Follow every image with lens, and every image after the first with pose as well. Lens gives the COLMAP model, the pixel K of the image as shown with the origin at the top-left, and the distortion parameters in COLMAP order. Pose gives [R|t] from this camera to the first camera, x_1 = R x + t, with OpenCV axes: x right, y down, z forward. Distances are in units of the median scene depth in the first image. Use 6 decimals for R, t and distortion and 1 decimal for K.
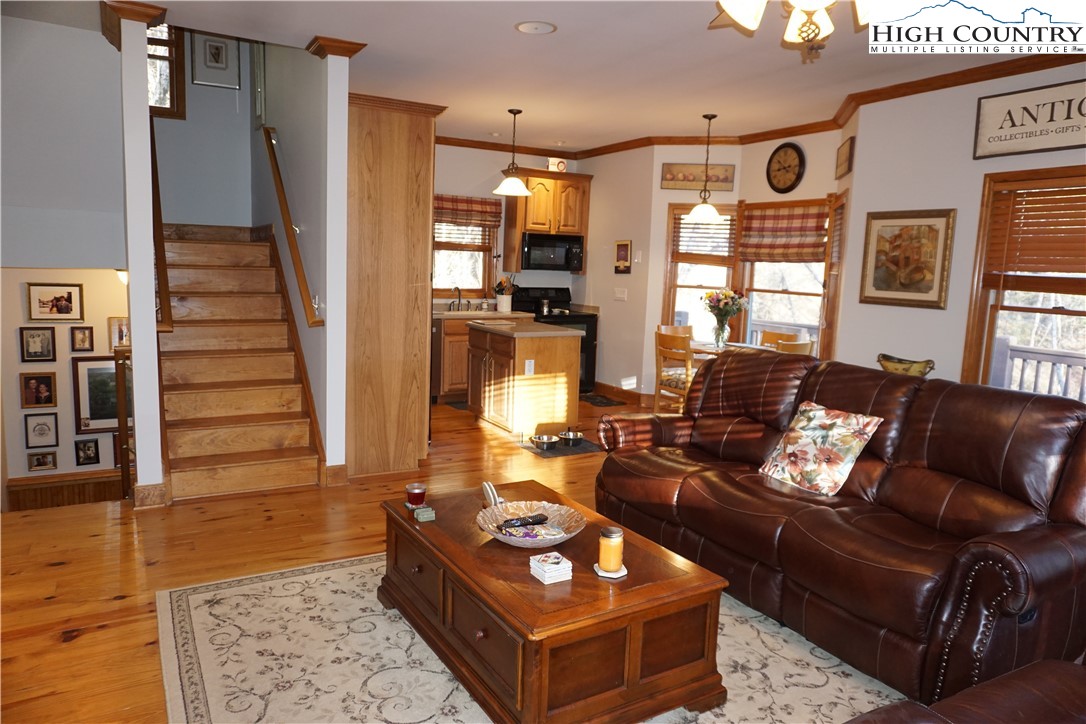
lens RADIAL K [[732.4, 0, 541.0], [0, 732.4, 362.0], [0, 0, 1]] dist [-0.044479, 0.029550]
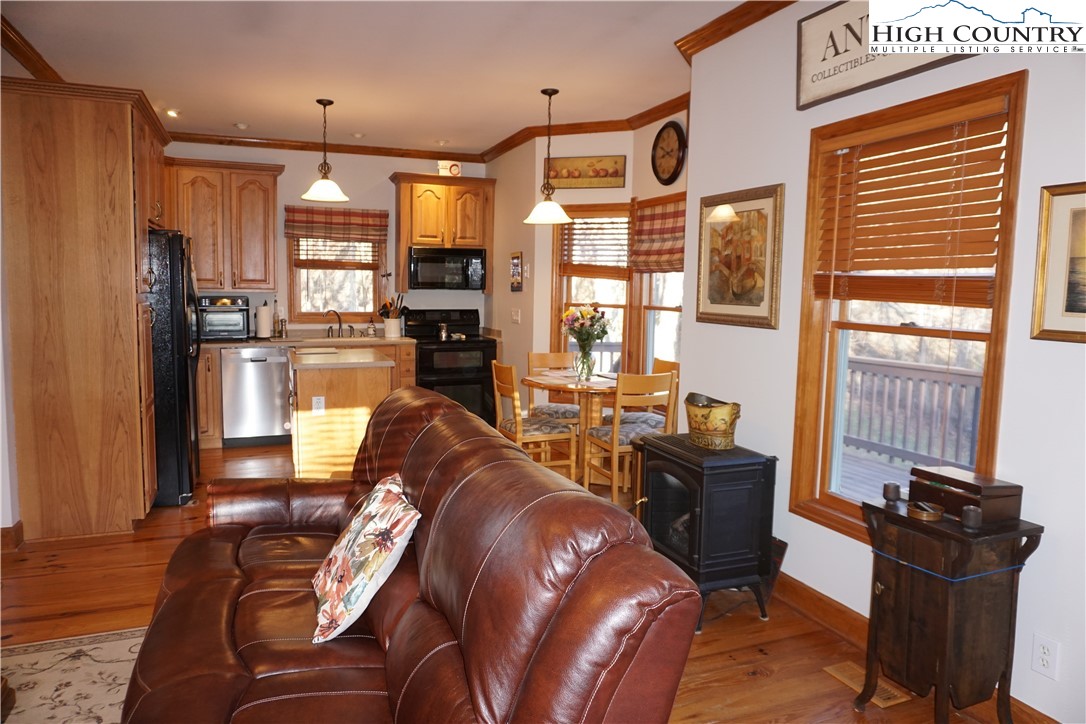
lens RADIAL K [[732.4, 0, 544.0], [0, 732.4, 358.3], [0, 0, 1]] dist [-0.044479, 0.029550]
pose [[0.988794, -0.006380, -0.149147, 0.303027], [0.000685, 0.999270, -0.038205, -0.012286], [0.149282, 0.037675, 0.988077, 0.191375]]
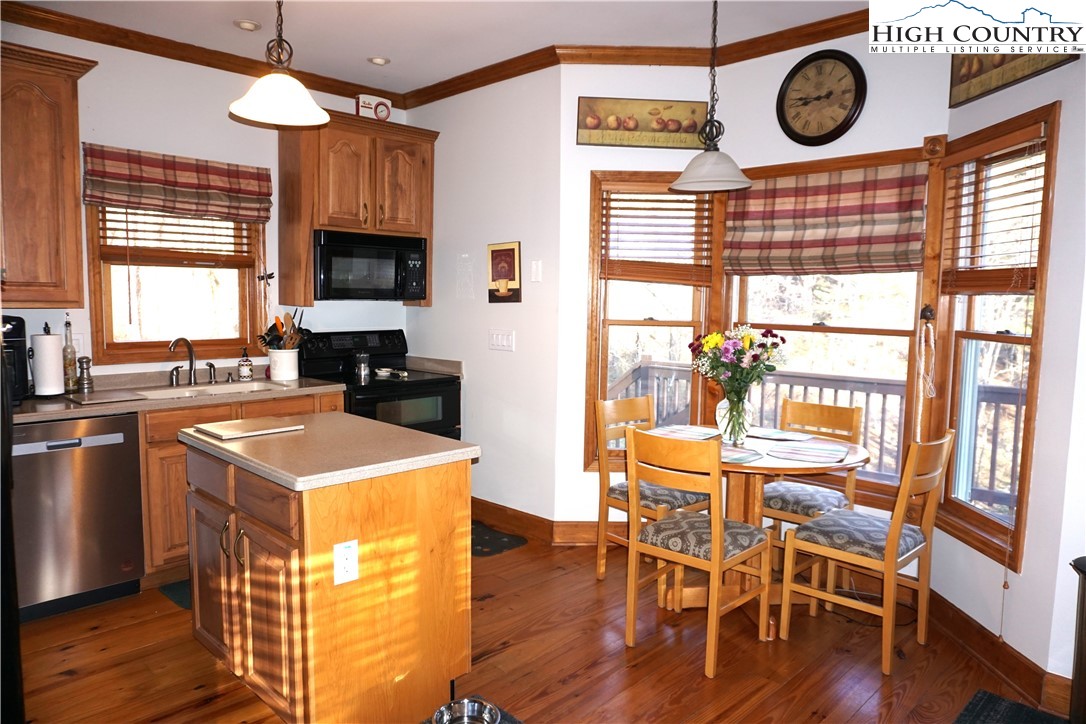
lens RADIAL K [[732.4, 0, 541.9], [0, 732.4, 359.2], [0, 0, 1]] dist [-0.044479, 0.029550]
pose [[0.963849, -0.046368, 0.262385, -0.010154], [0.057267, 0.997778, -0.034042, -0.064794], [-0.260224, 0.047837, 0.964363, 0.519415]]
